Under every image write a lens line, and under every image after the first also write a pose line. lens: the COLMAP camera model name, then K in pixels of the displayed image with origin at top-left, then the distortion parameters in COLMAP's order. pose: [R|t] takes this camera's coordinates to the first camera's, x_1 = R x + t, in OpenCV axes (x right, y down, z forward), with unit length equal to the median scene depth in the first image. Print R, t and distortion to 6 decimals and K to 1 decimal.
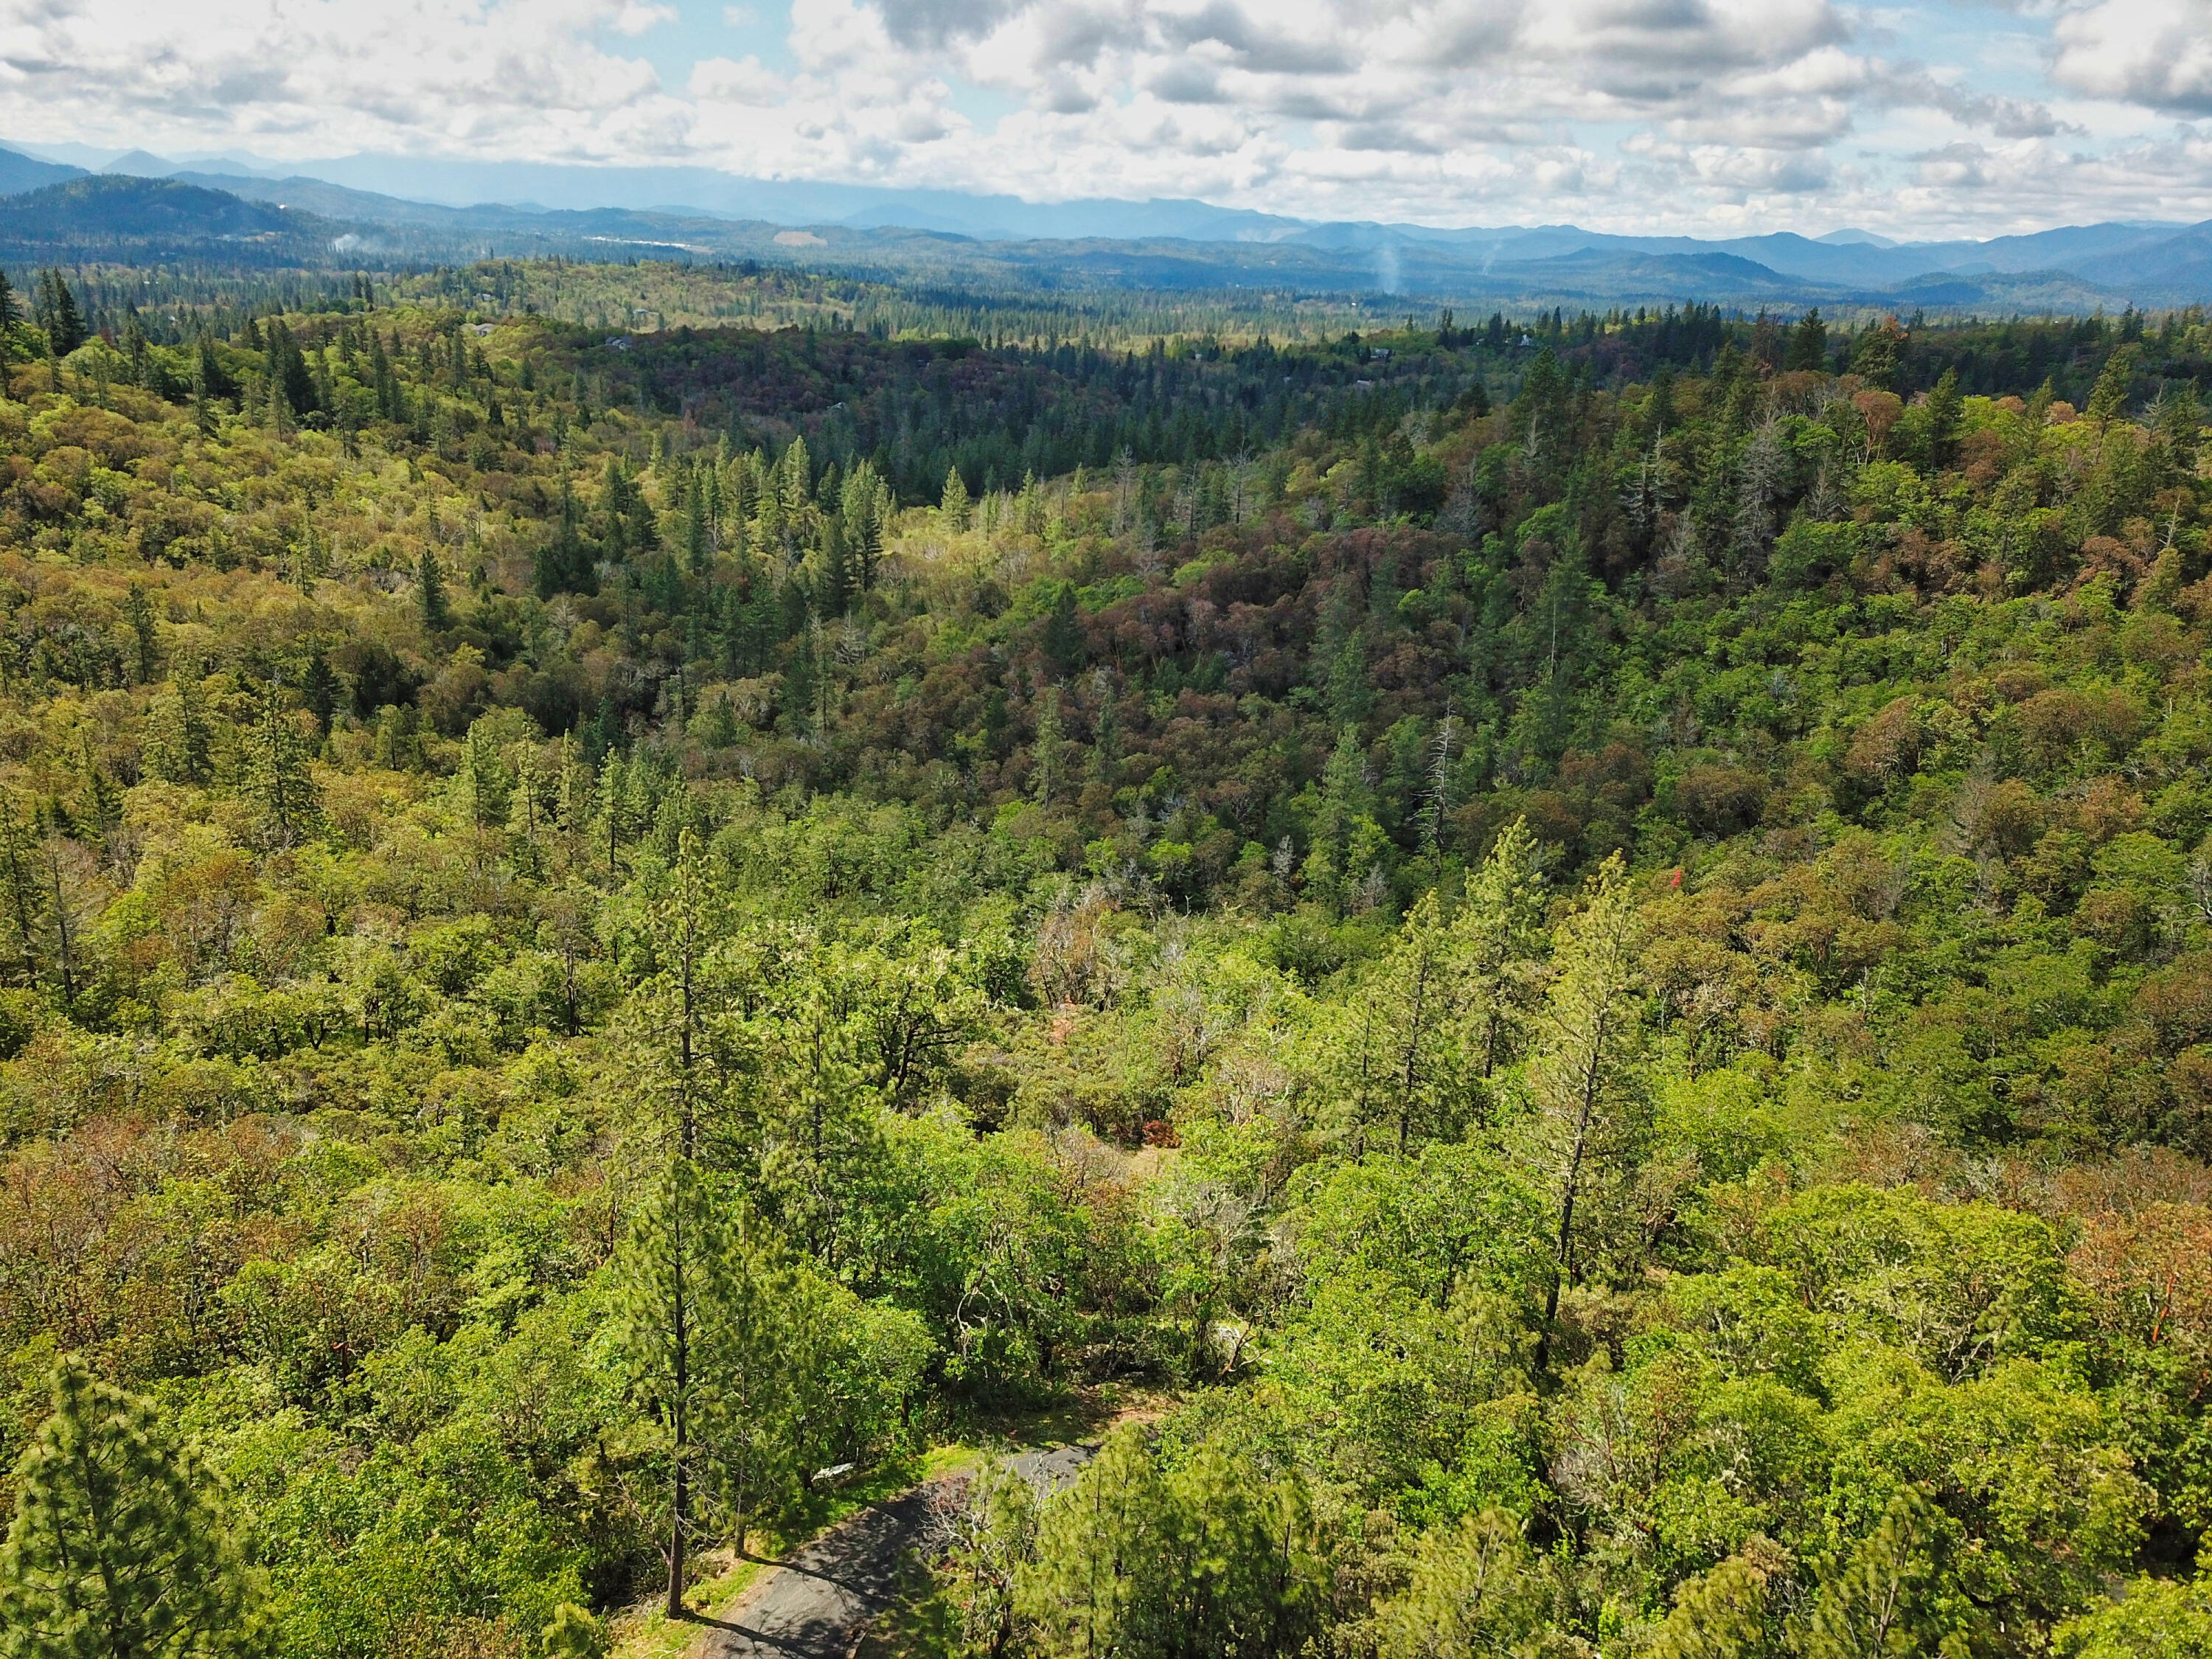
lens RADIAL K [[1702.4, 0, 1084.7], [0, 1702.4, 836.2], [0, 0, 1]] dist [0.010697, -0.001404]
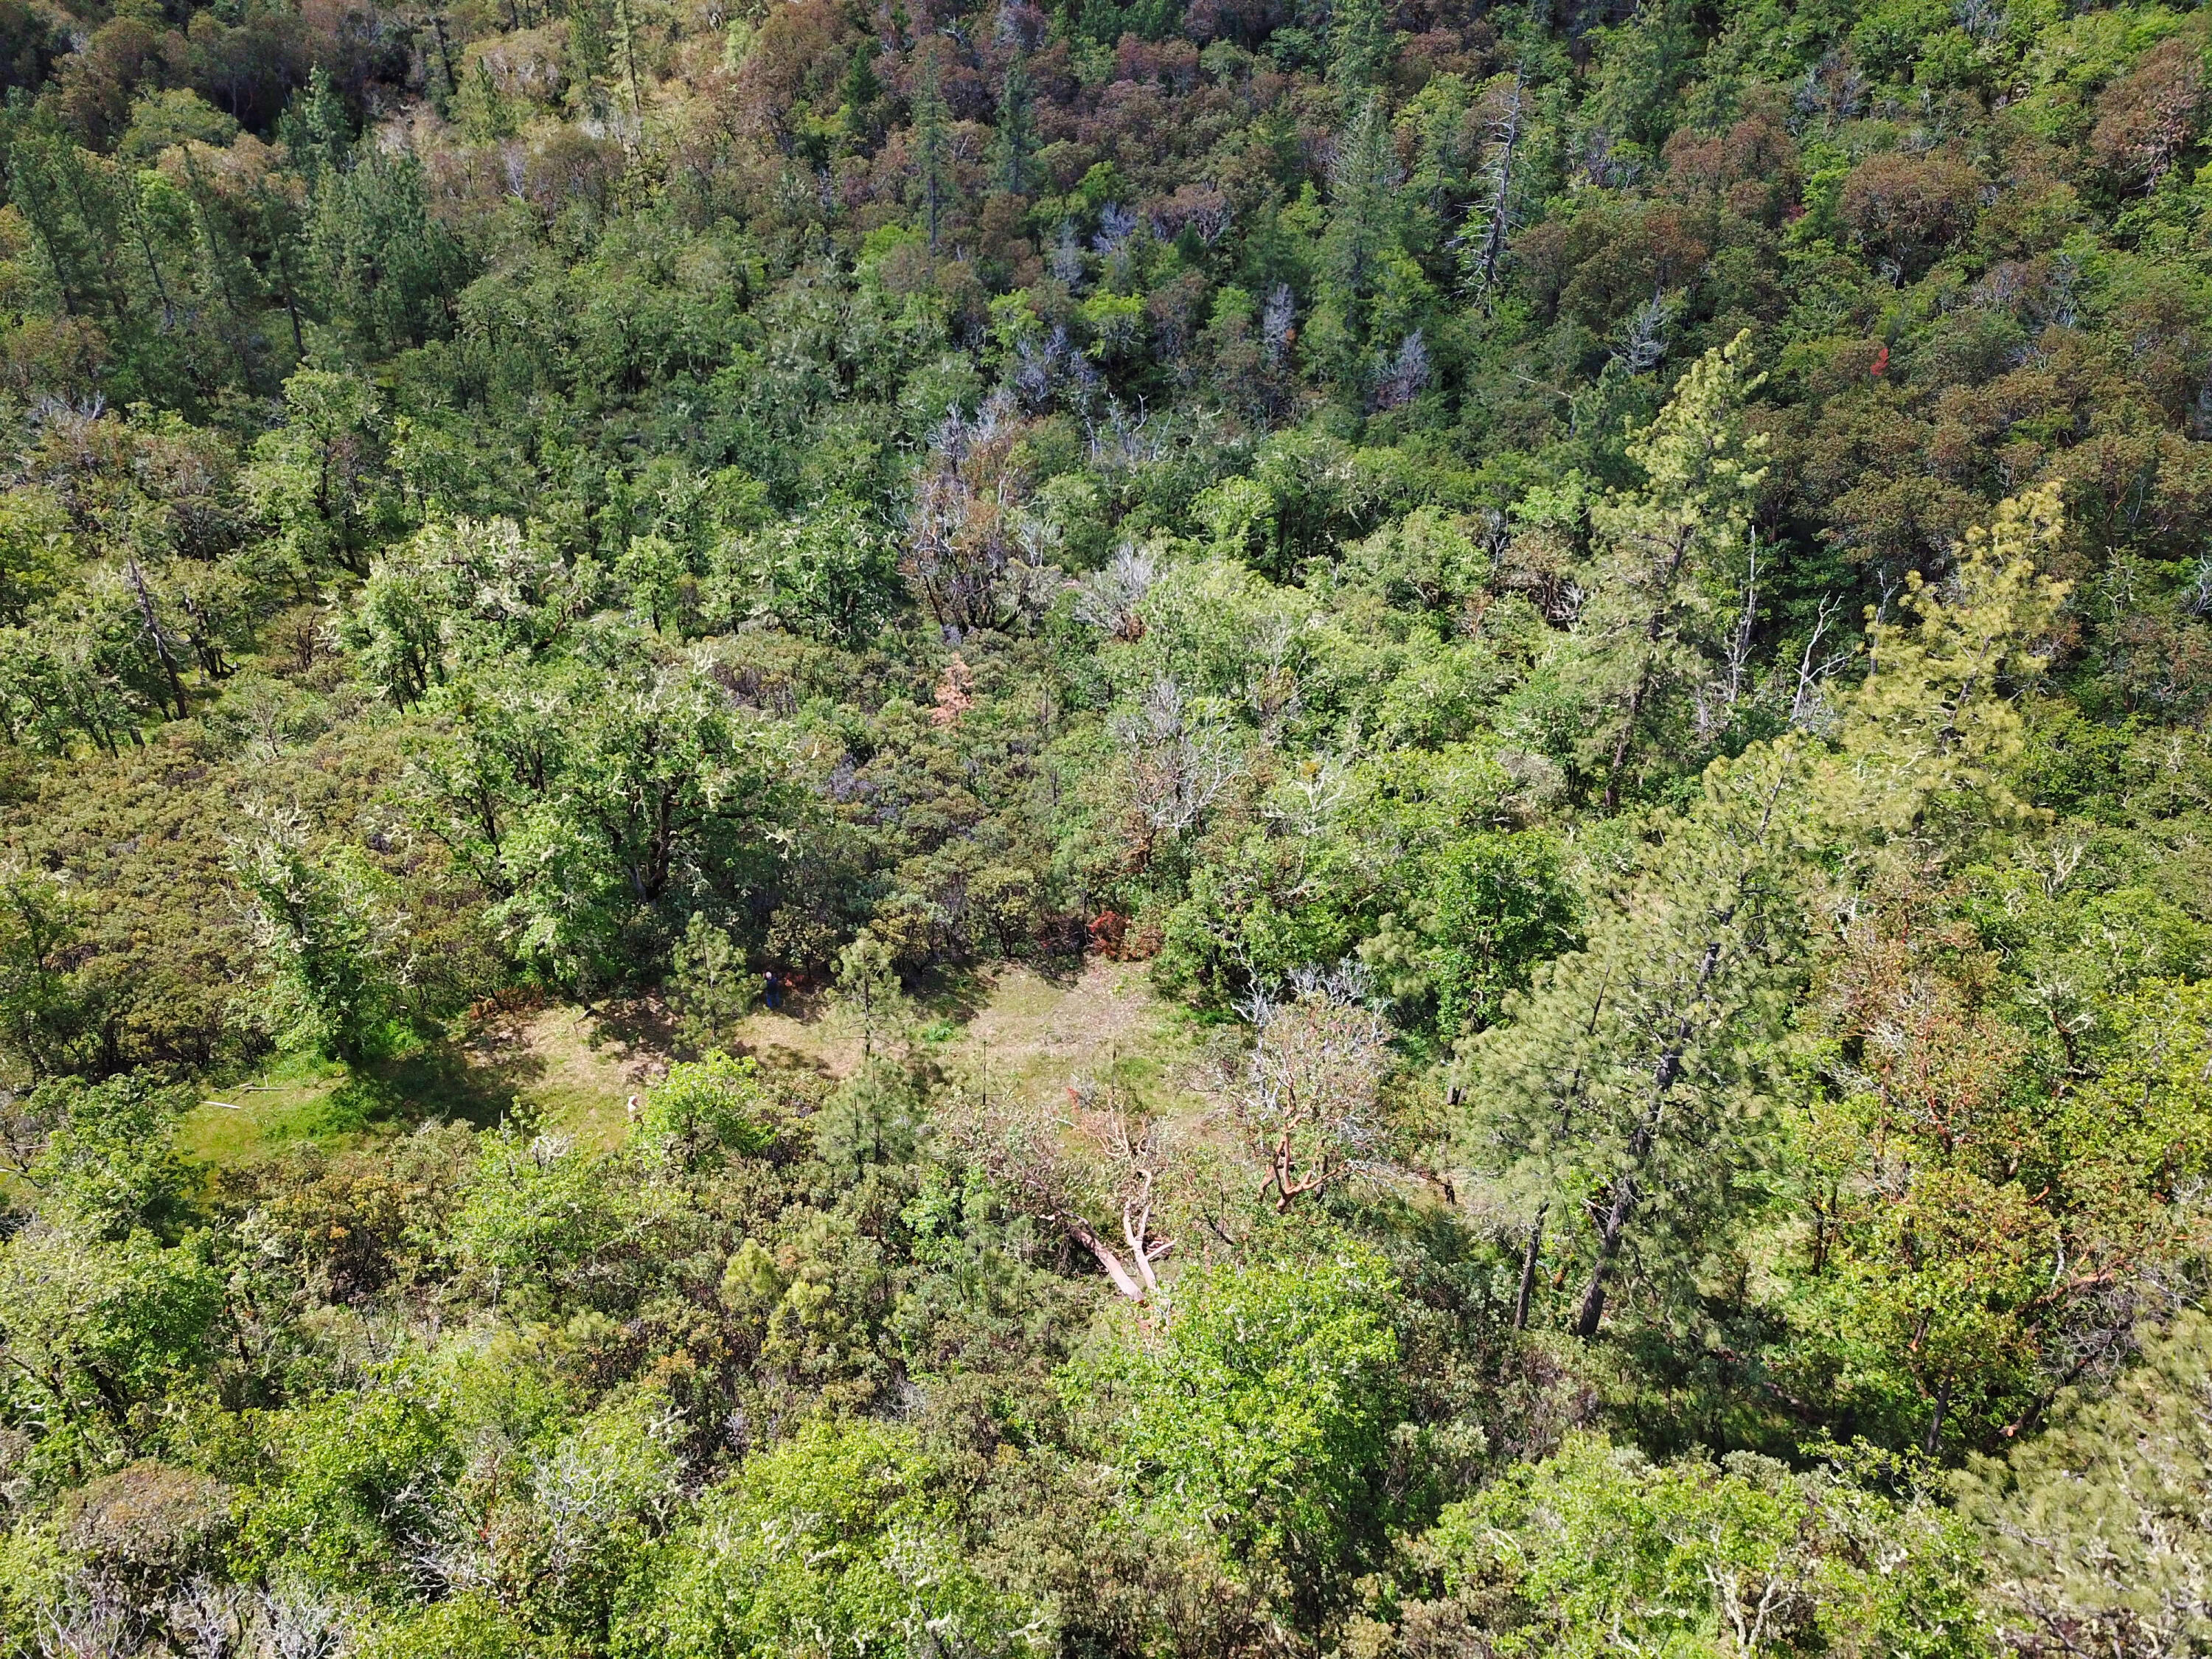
lens RADIAL K [[1664.6, 0, 1095.6], [0, 1664.6, 826.6], [0, 0, 1]] dist [0.033443, -0.041633]
pose [[0.998603, -0.042094, 0.031947, 0.010007], [0.027517, 0.930325, 0.365702, -0.035316], [-0.045115, -0.364312, 0.930183, 0.230176]]
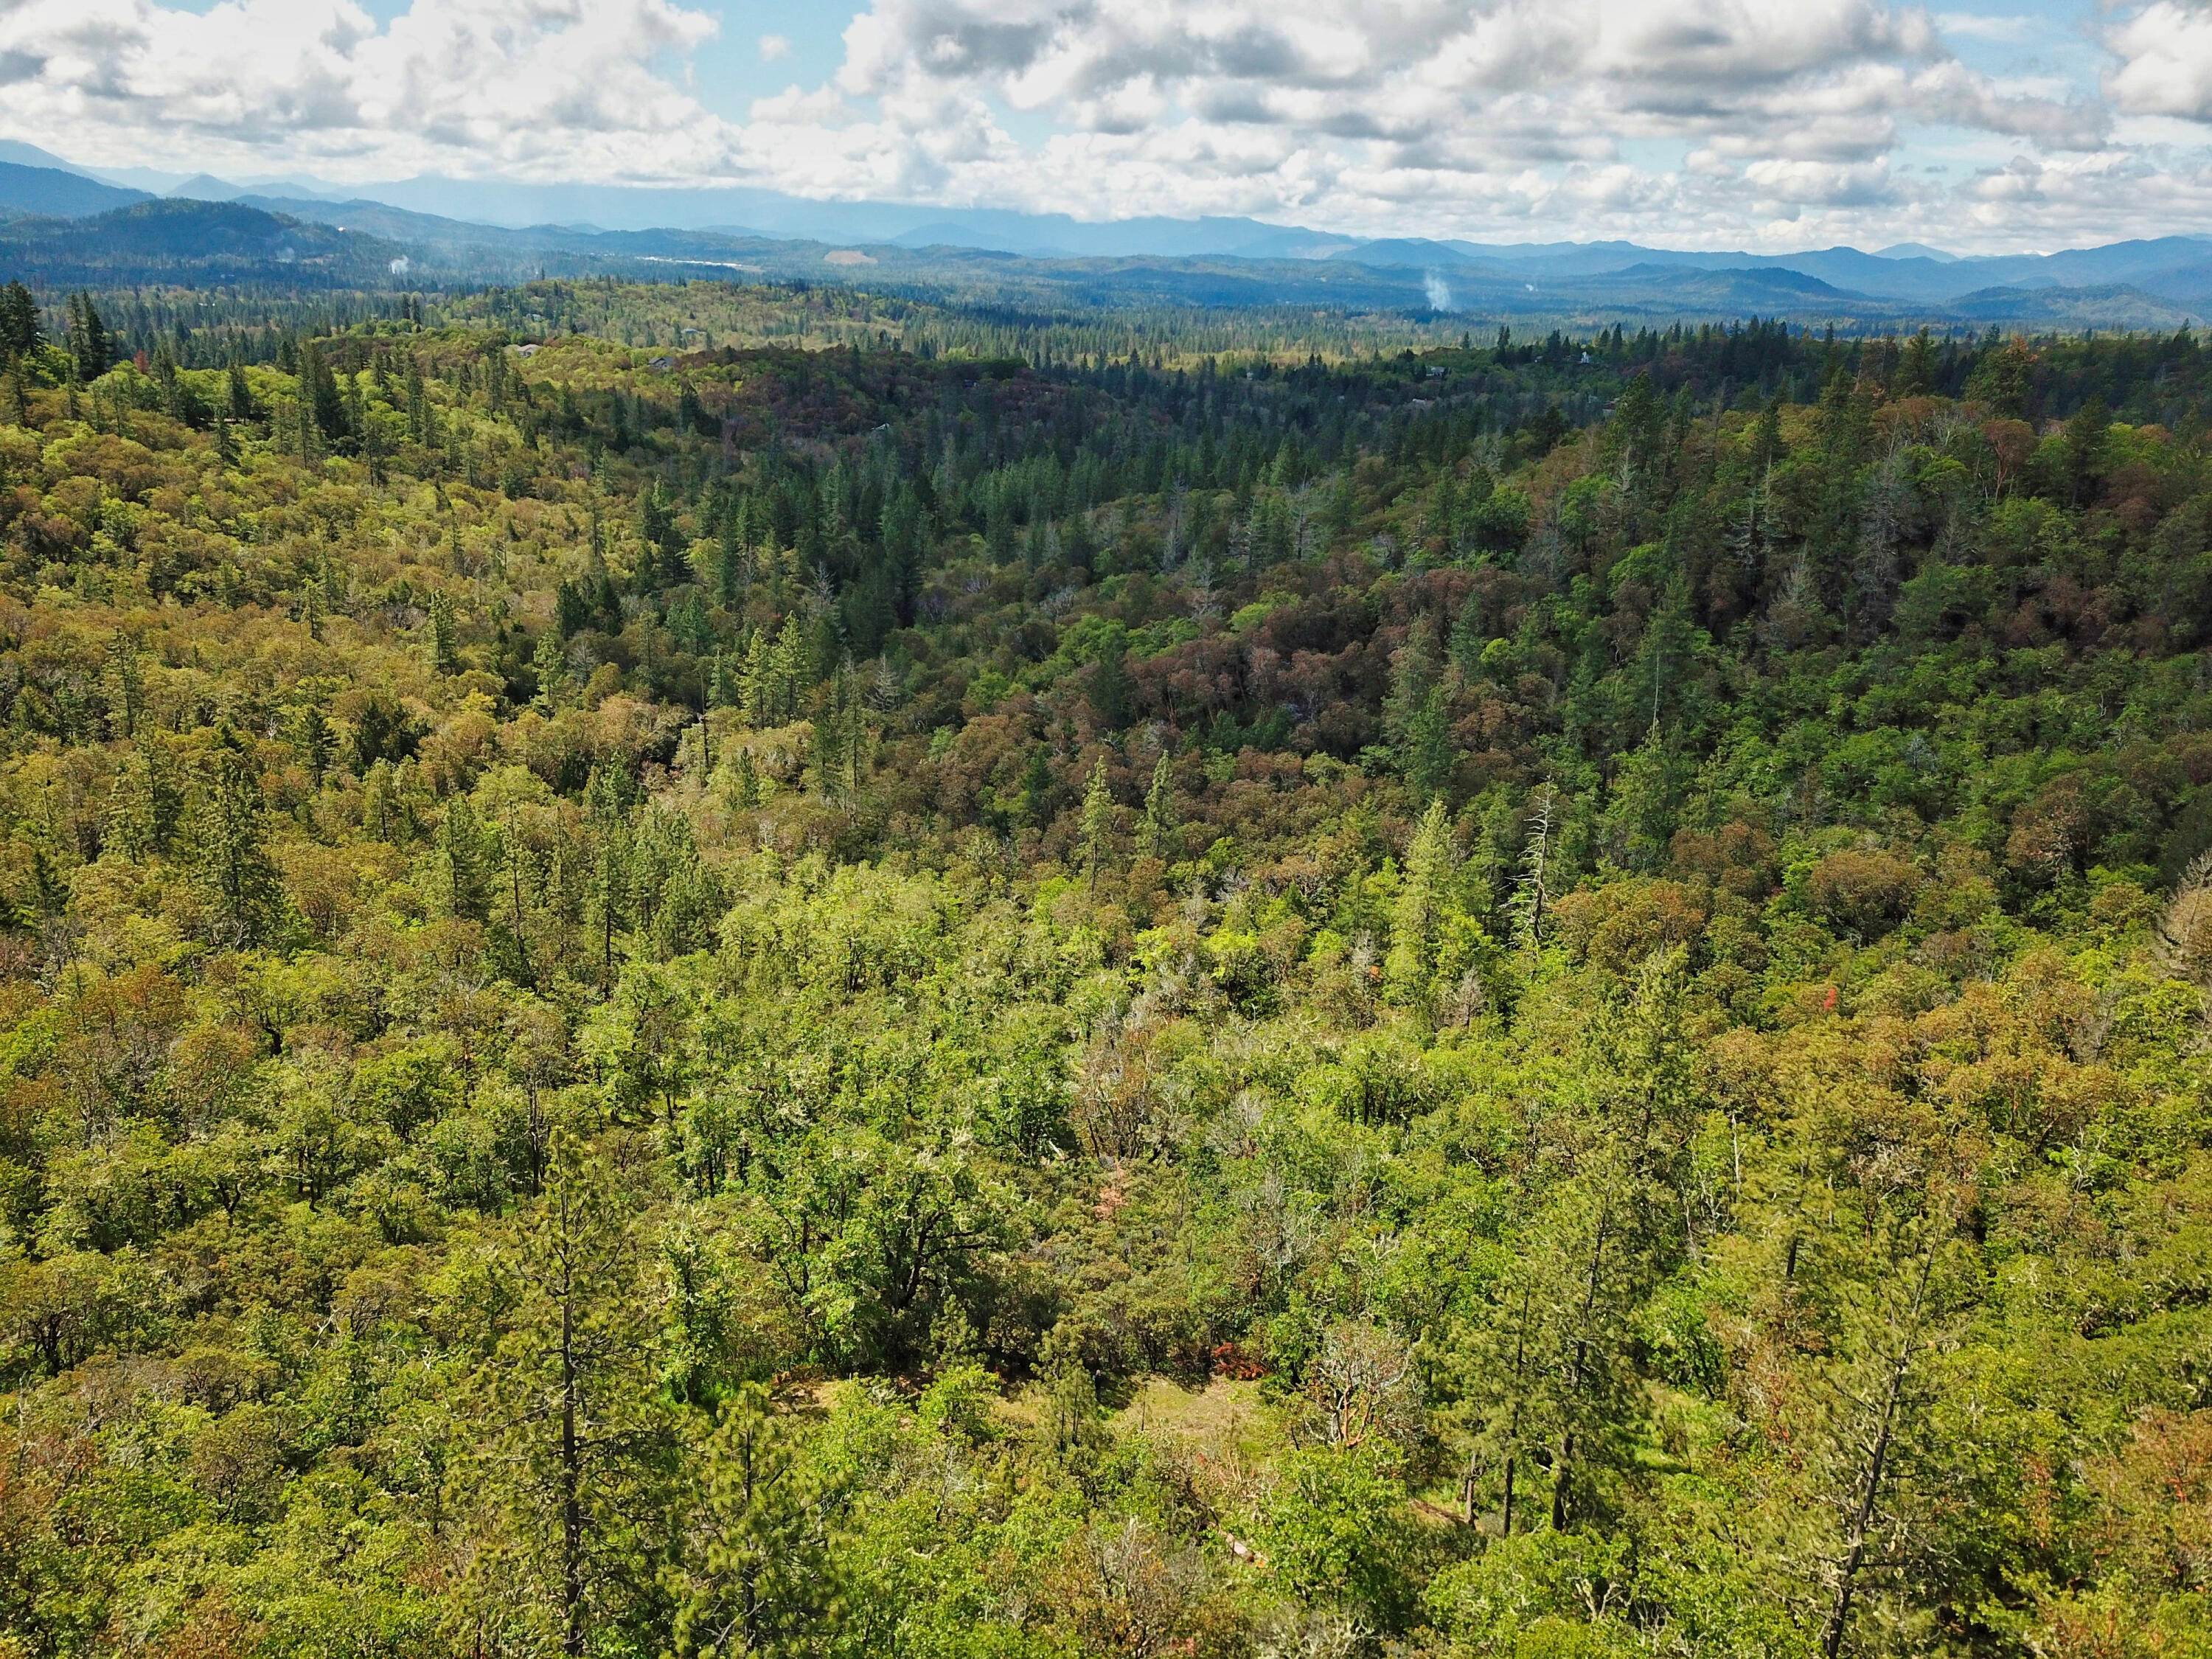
lens RADIAL K [[1688.5, 0, 1086.5], [0, 1688.5, 834.4], [0, 0, 1]] dist [0.006187, 0.000406]
pose [[0.999640, 0.004564, -0.026453, -0.002243], [-0.004763, 0.999961, -0.007492, -0.033016], [0.026418, 0.007616, 0.999622, 0.094683]]
